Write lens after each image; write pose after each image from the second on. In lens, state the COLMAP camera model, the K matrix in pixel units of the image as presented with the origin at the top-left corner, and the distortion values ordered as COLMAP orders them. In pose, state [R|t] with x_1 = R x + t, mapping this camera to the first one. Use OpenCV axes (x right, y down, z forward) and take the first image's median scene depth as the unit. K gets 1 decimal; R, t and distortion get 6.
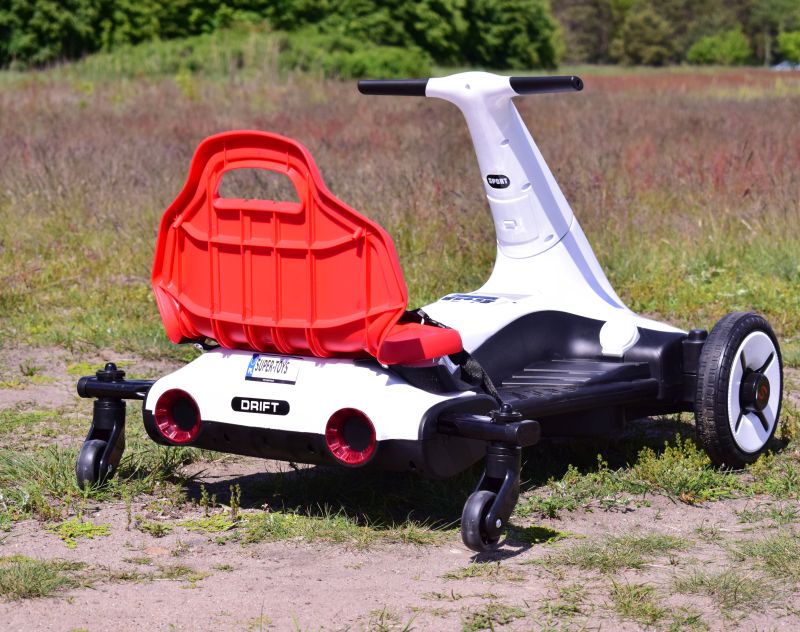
lens RADIAL K [[2268.0, 0, 425.6], [0, 2268.0, 289.4], [0, 0, 1]] dist [-0.035855, 0.000000]
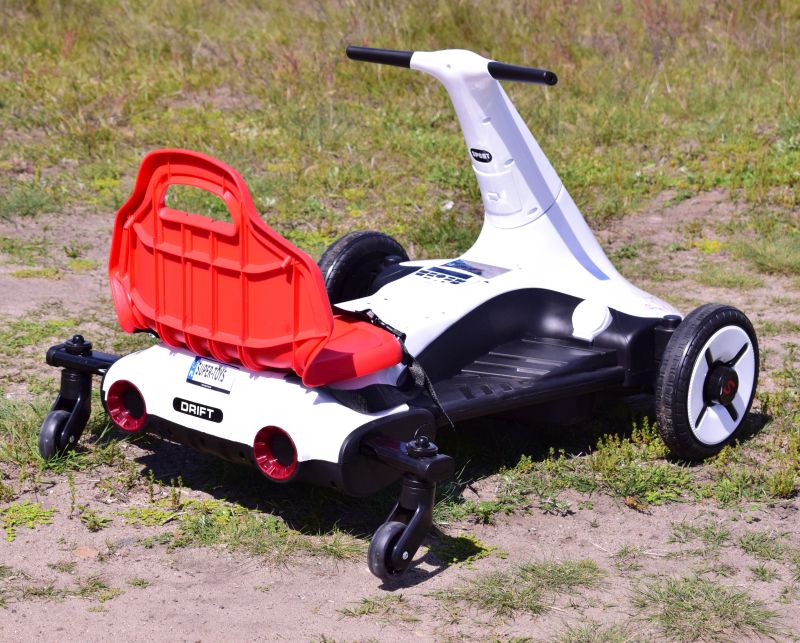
lens RADIAL K [[2298.5, 0, 383.2], [0, 2298.5, 265.6], [0, 0, 1]] dist [-0.044399, 0.000000]
pose [[0.989693, 0.060433, -0.129831, 0.137529], [-0.039658, 0.986799, 0.157017, -0.174756], [0.137606, -0.150250, 0.979025, -0.002907]]
